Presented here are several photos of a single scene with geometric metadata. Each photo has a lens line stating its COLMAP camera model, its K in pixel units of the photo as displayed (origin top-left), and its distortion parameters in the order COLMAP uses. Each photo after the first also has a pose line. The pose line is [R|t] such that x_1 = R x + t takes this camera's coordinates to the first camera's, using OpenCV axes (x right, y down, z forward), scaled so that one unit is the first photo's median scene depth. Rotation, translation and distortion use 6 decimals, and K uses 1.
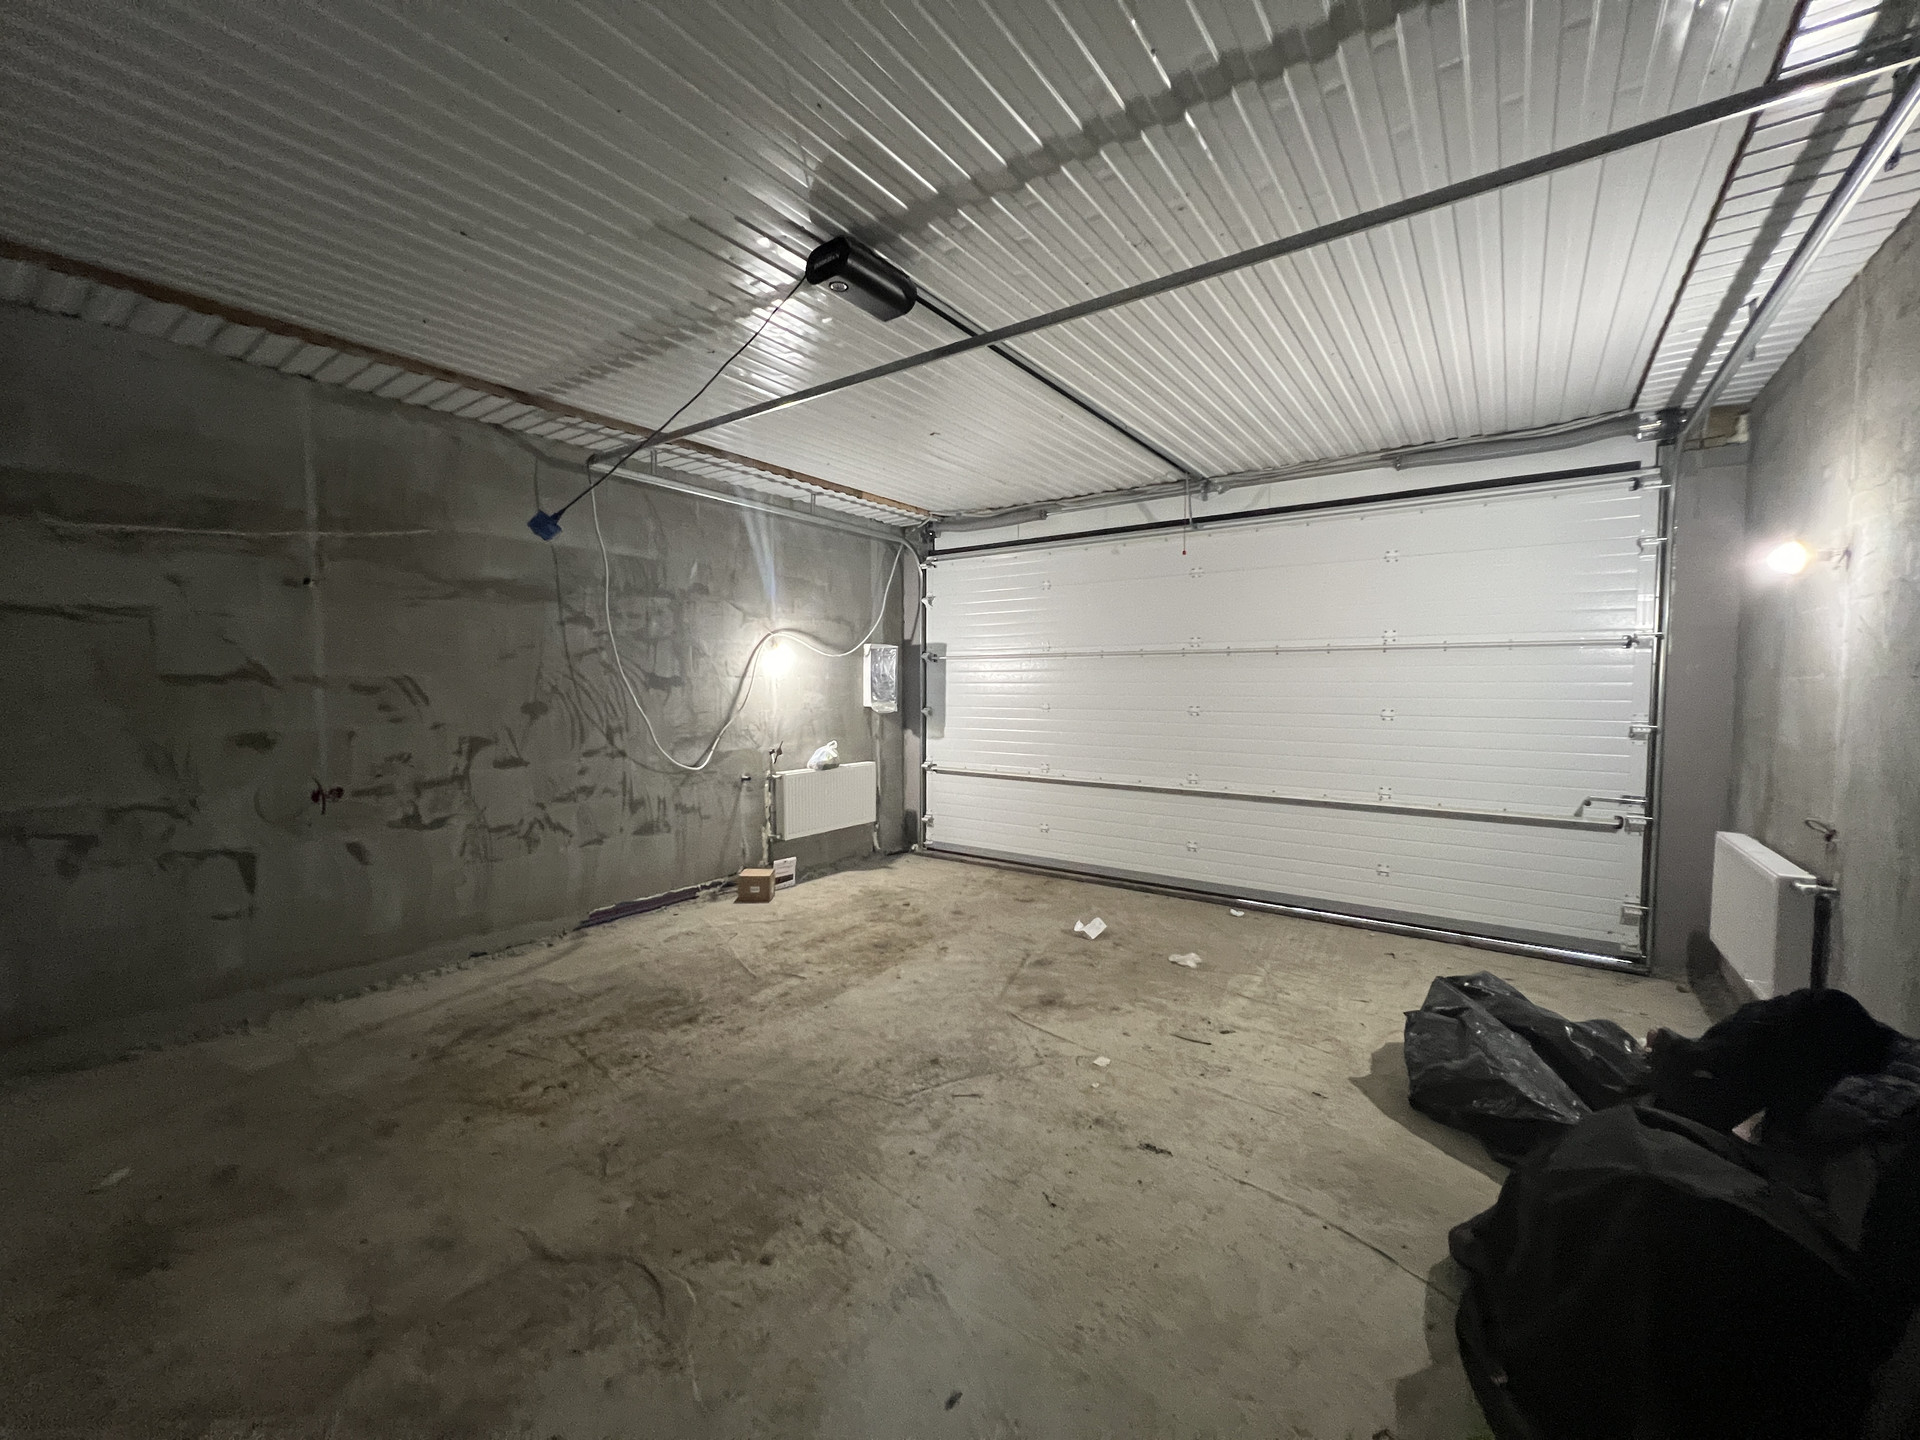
lens RADIAL K [[769.4, 0, 960.3], [0, 769.4, 725.6], [0, 0, 1]] dist [-0.001358, 0.000741]
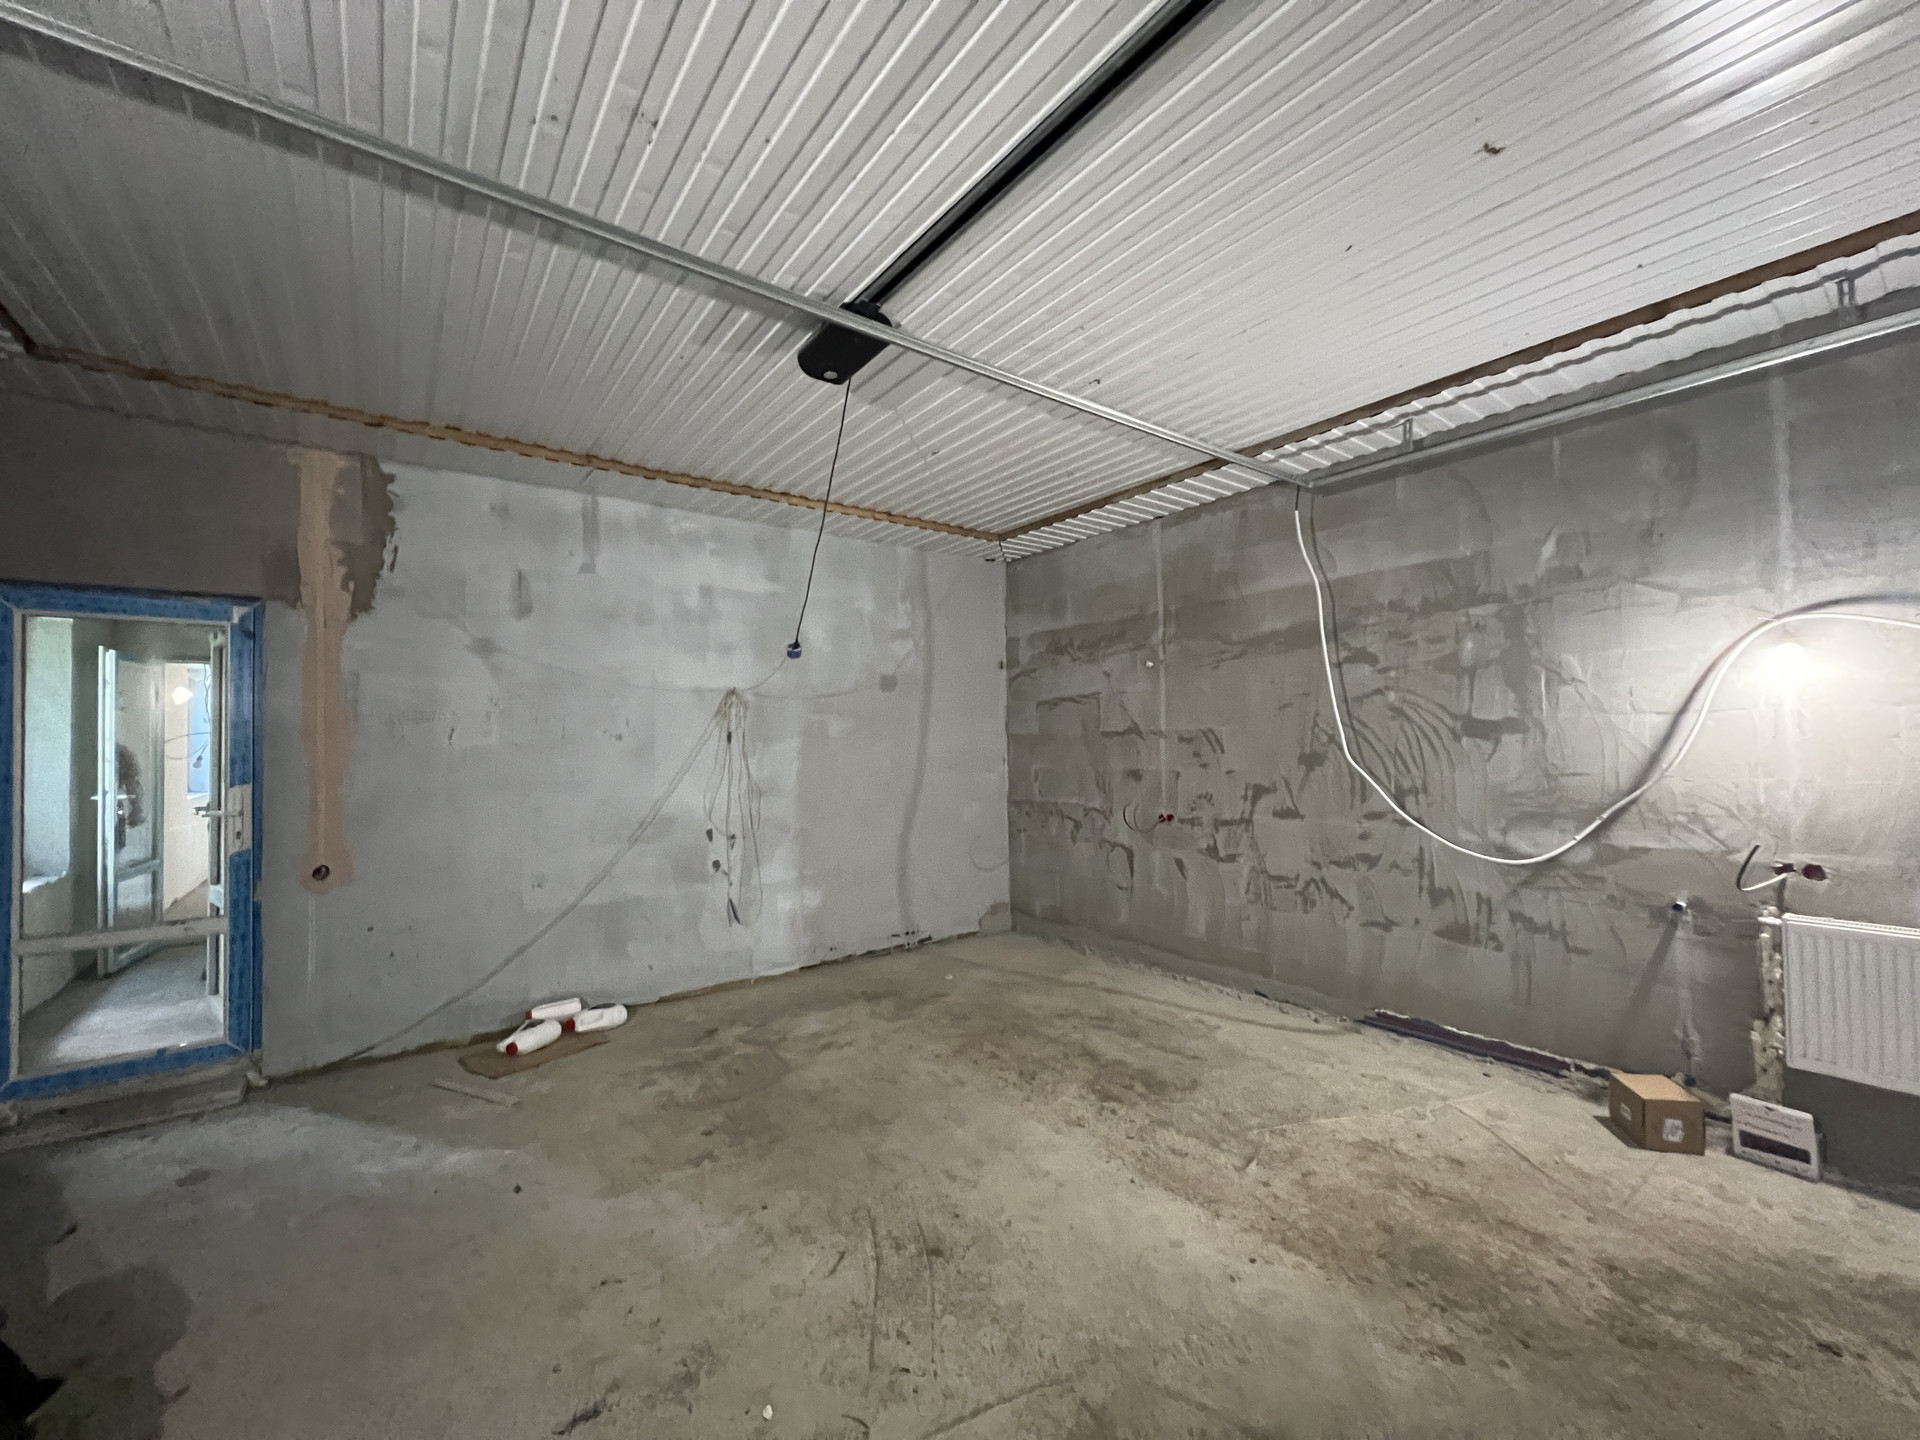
lens RADIAL K [[769.4, 0, 960.3], [0, 769.4, 725.6], [0, 0, 1]] dist [-0.001358, 0.000741]
pose [[-0.298545, -0.017921, -0.954227, 0.475201], [-0.038154, 0.999249, -0.006829, -0.041213], [0.953633, 0.034368, -0.299004, 0.876326]]
